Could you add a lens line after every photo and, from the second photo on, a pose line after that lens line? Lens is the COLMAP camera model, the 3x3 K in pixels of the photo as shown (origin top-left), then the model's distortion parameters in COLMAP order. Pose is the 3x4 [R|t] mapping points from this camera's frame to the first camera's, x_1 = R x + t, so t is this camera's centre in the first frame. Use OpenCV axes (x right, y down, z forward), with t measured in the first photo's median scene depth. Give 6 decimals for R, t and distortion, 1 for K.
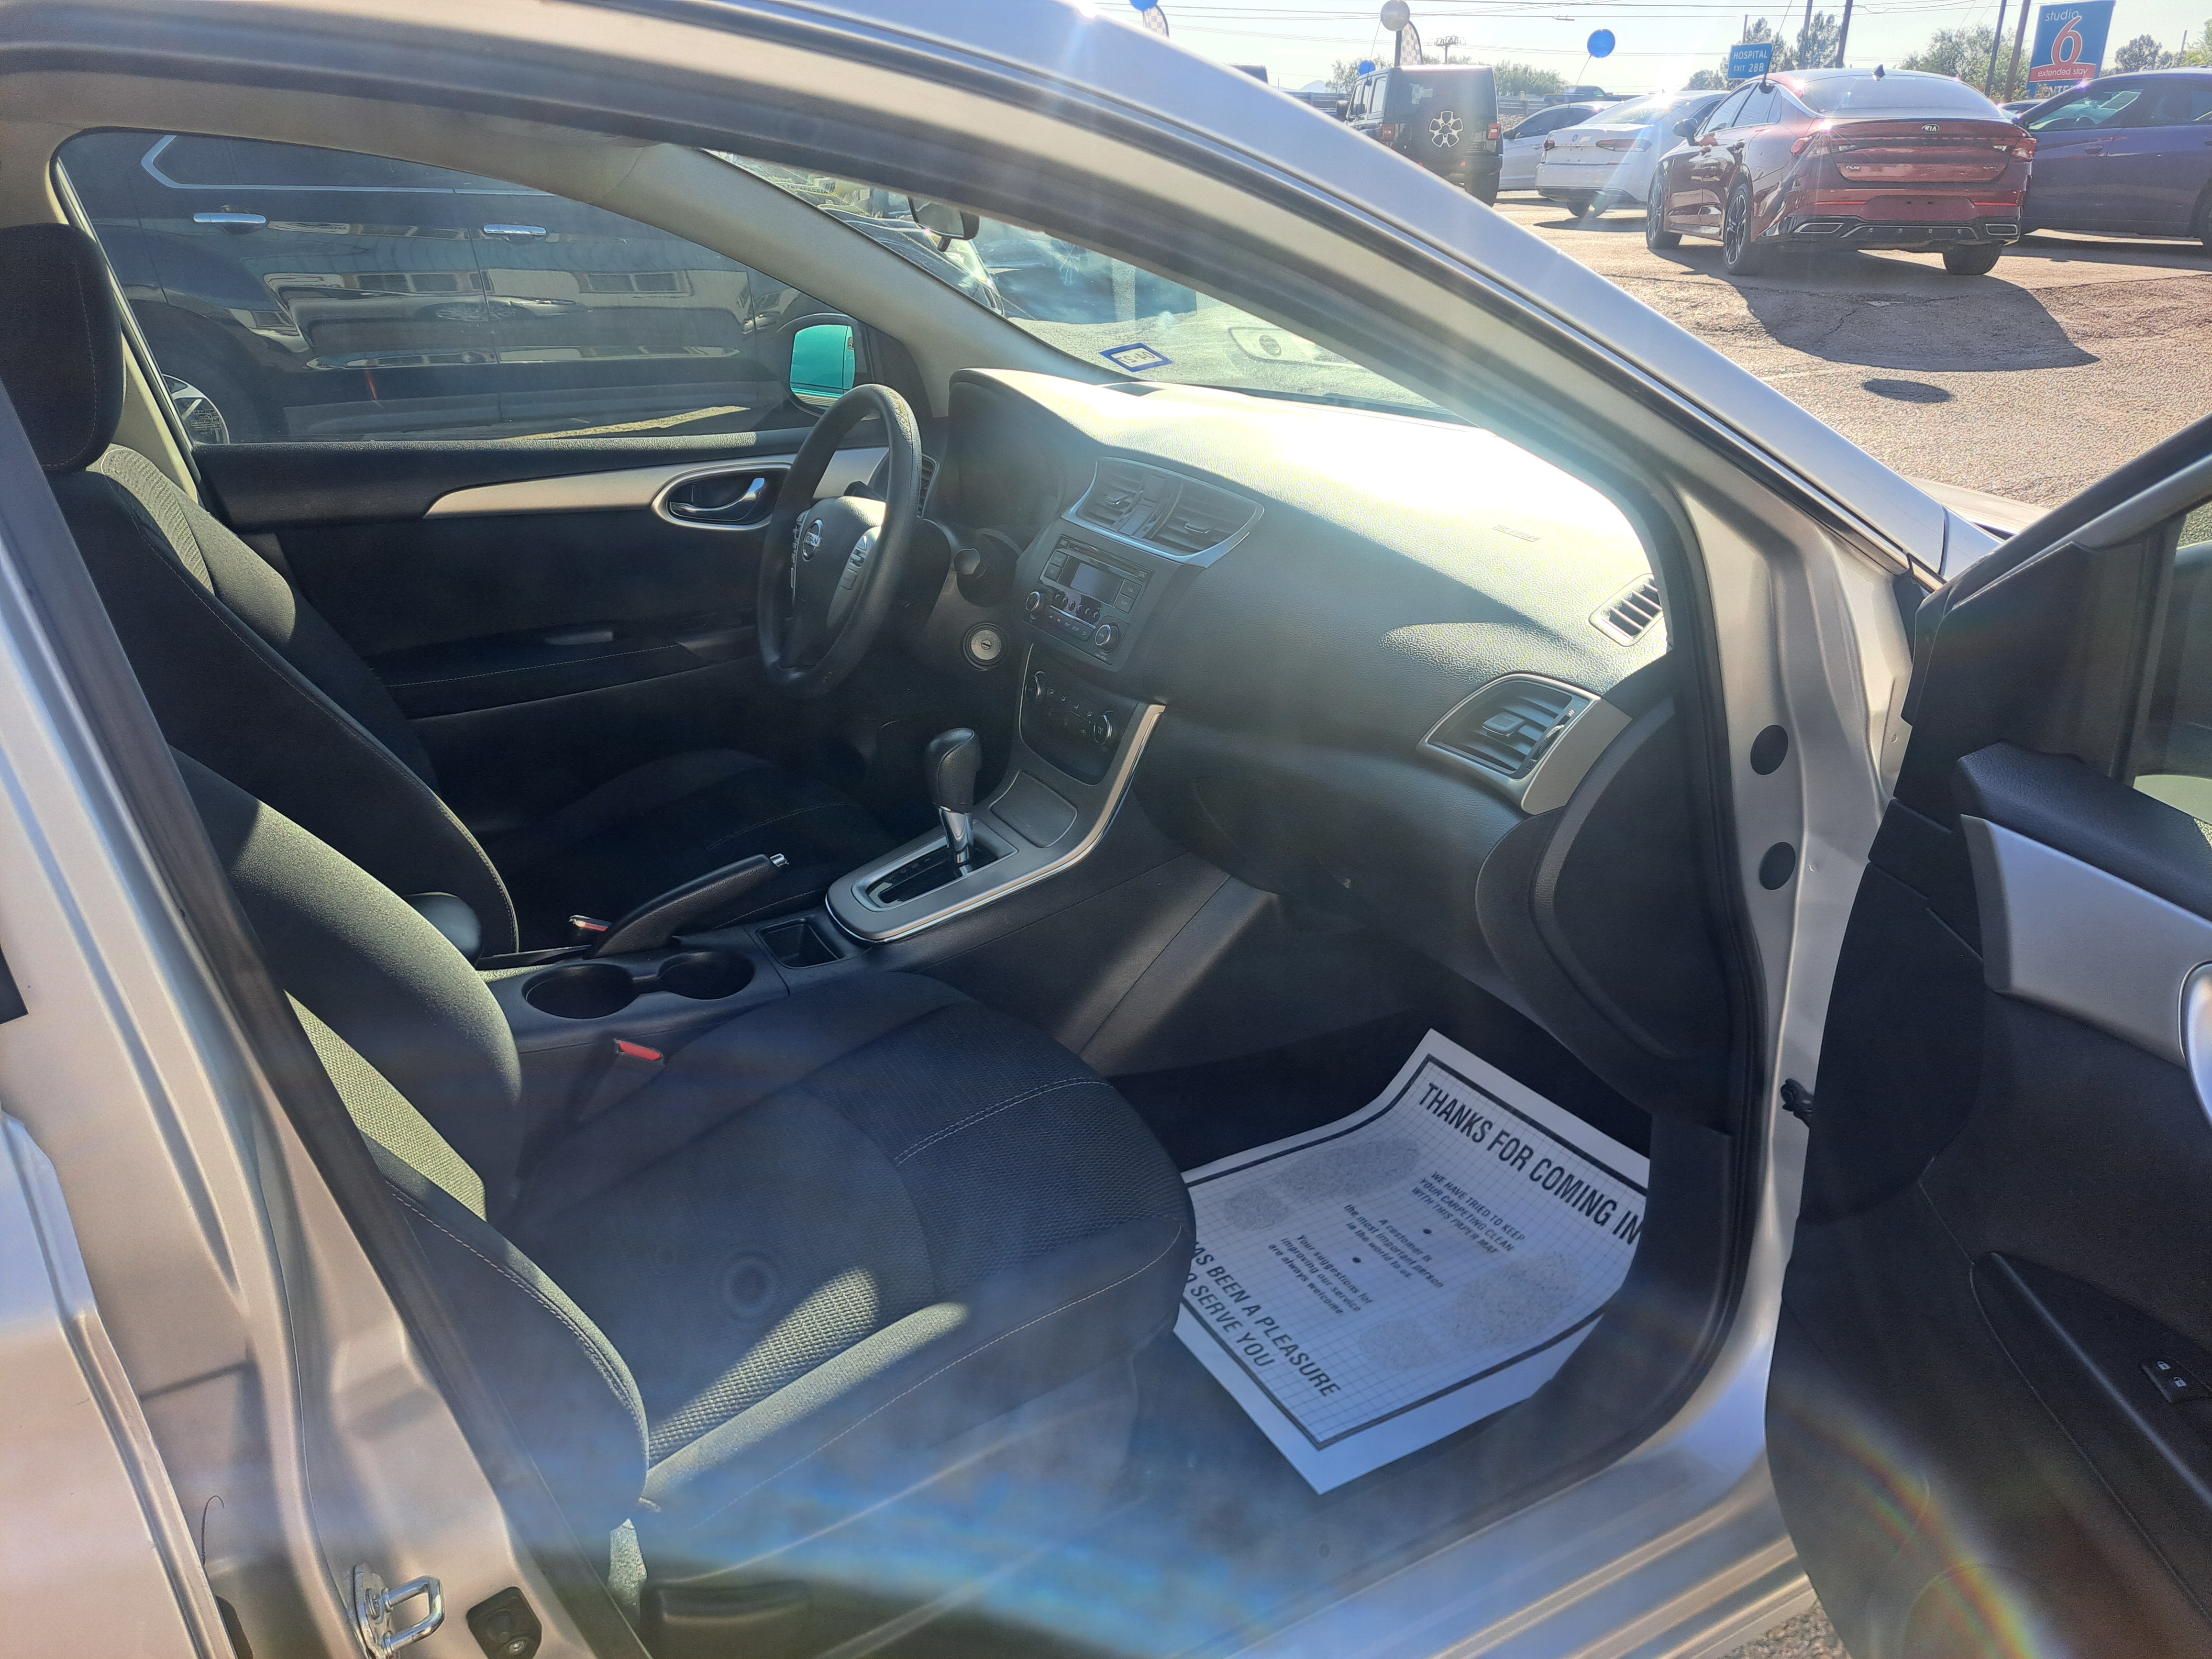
lens RADIAL K [[1610.6, 0, 1106.0], [0, 1610.6, 829.5], [0, 0, 1]] dist [0.073545, -0.079139]
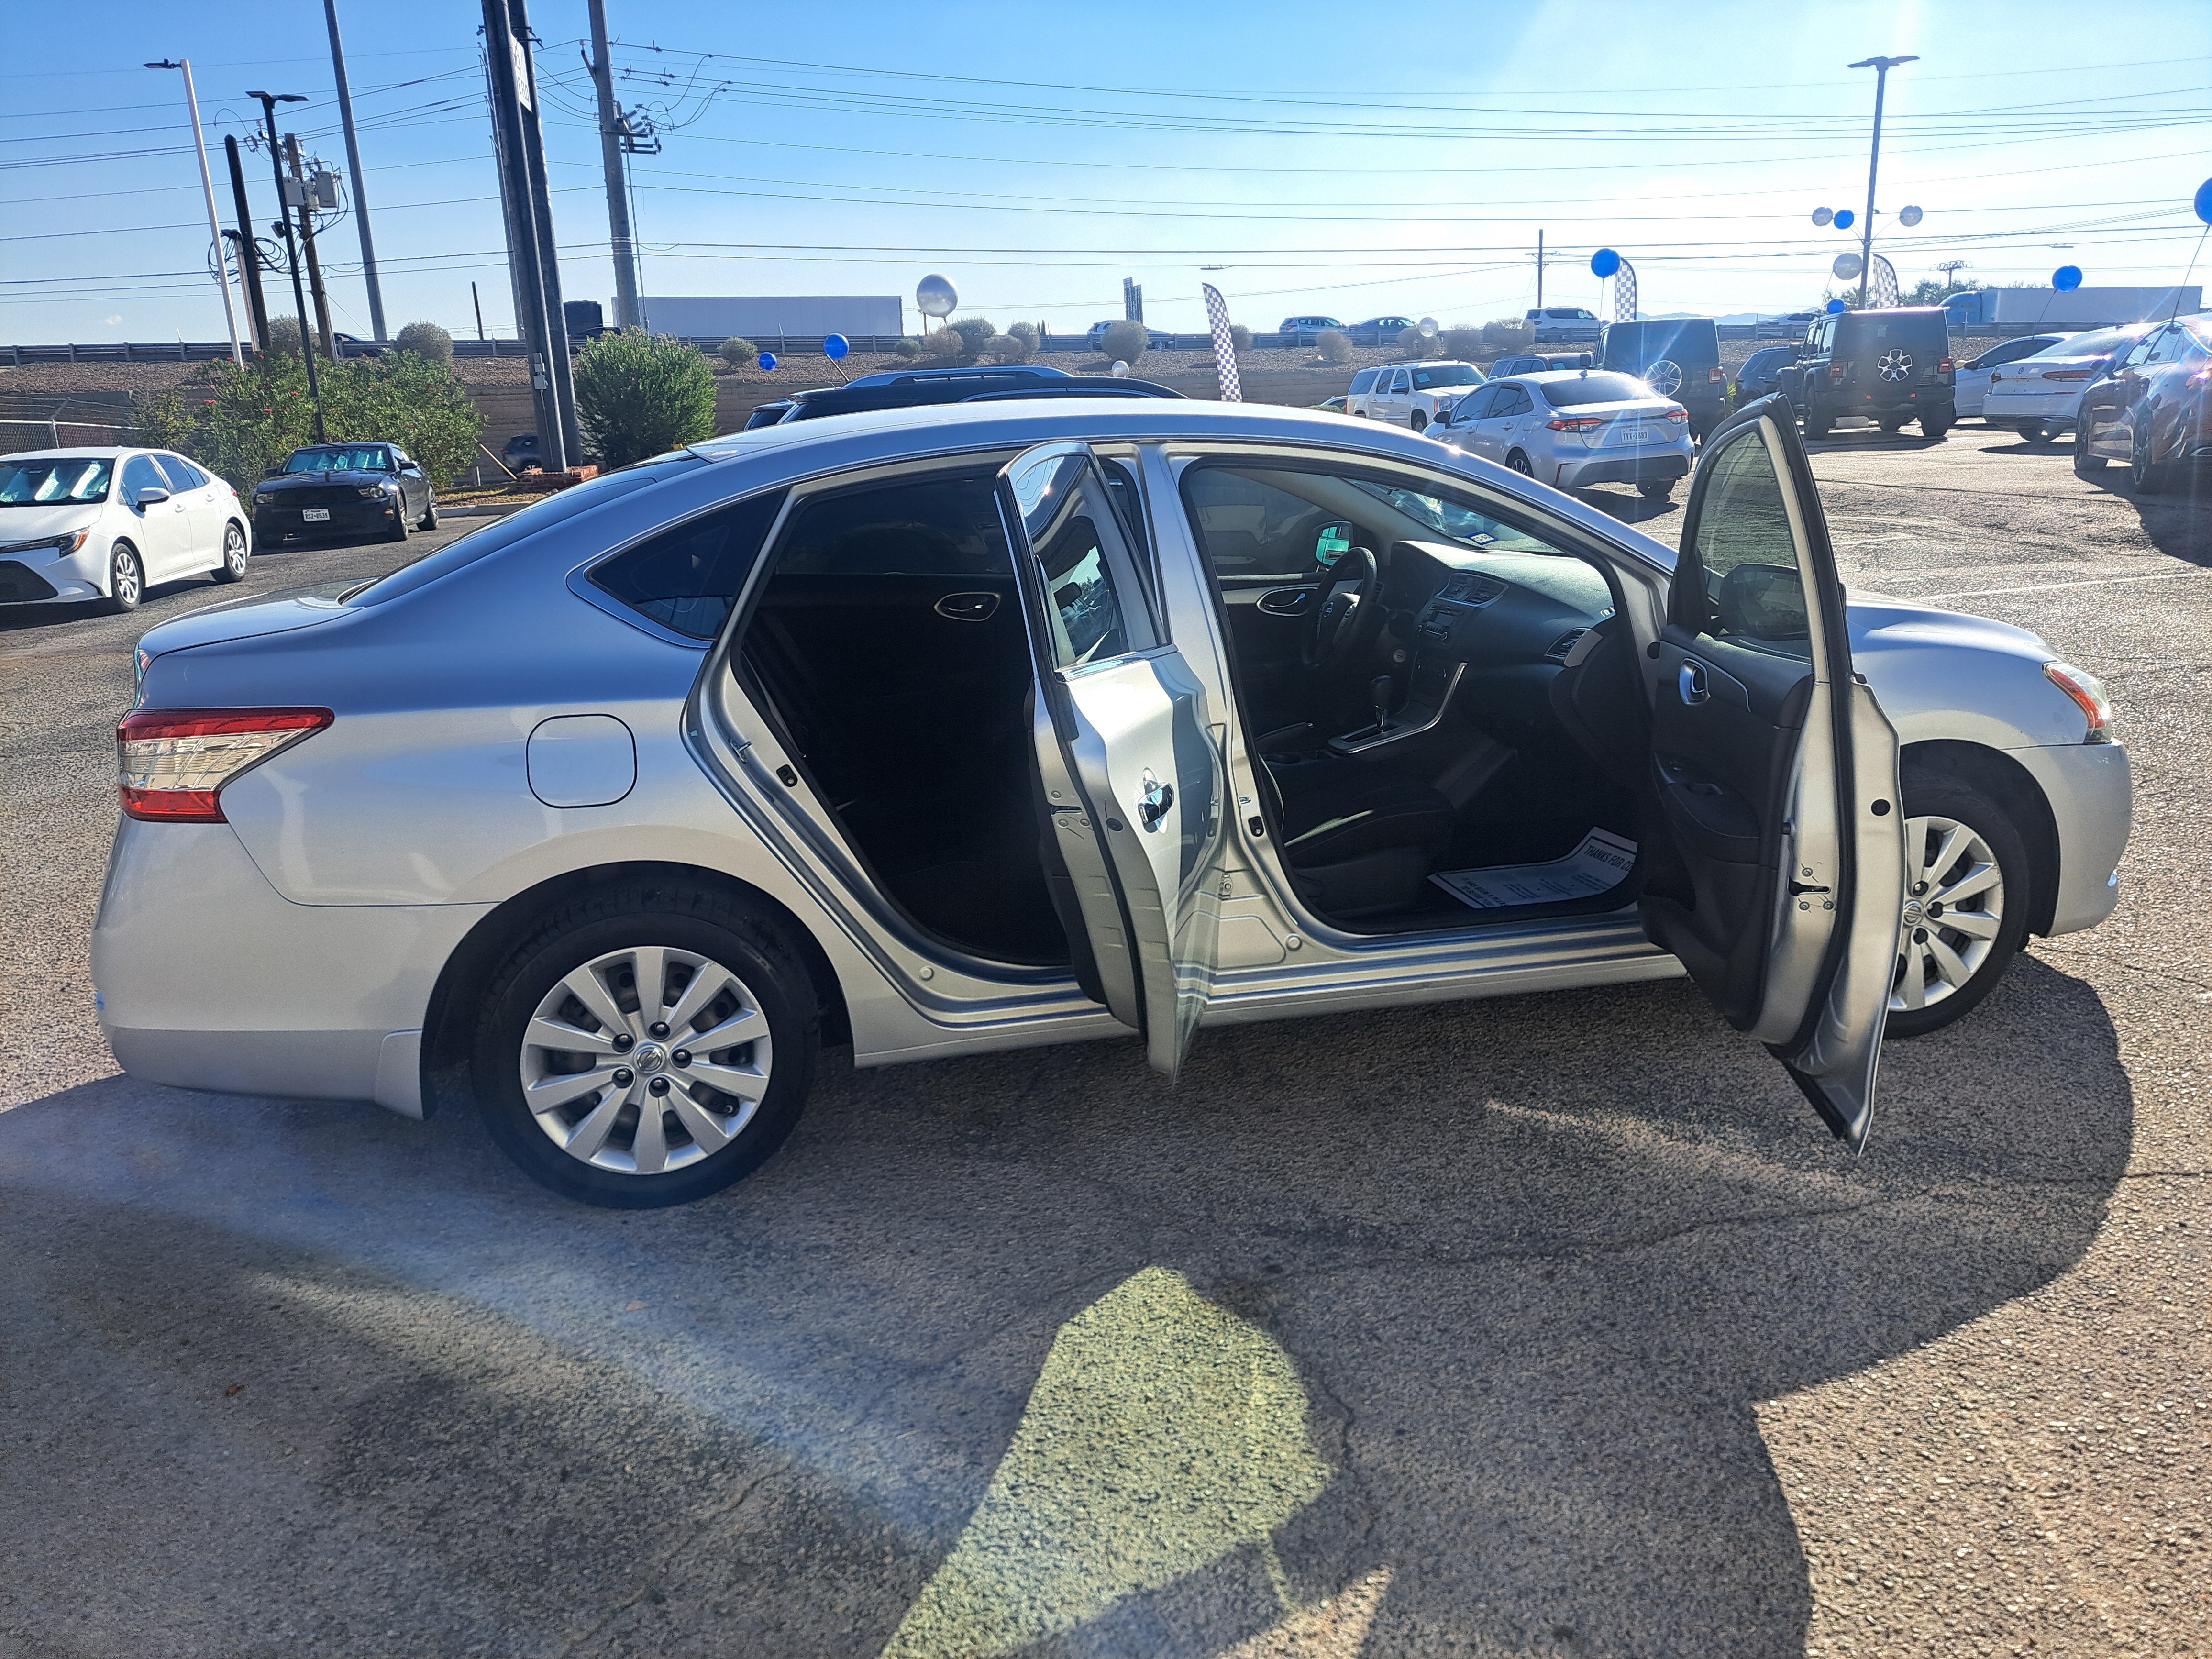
lens RADIAL K [[1618.0, 0, 1108.5], [0, 1618.0, 843.9], [0, 0, 1]] dist [0.075909, -0.097135]
pose [[0.962104, 0.042304, -0.269380, 0.028536], [-0.075304, 0.990695, -0.113369, 0.078934], [0.262077, 0.129358, 0.956338, -0.229712]]
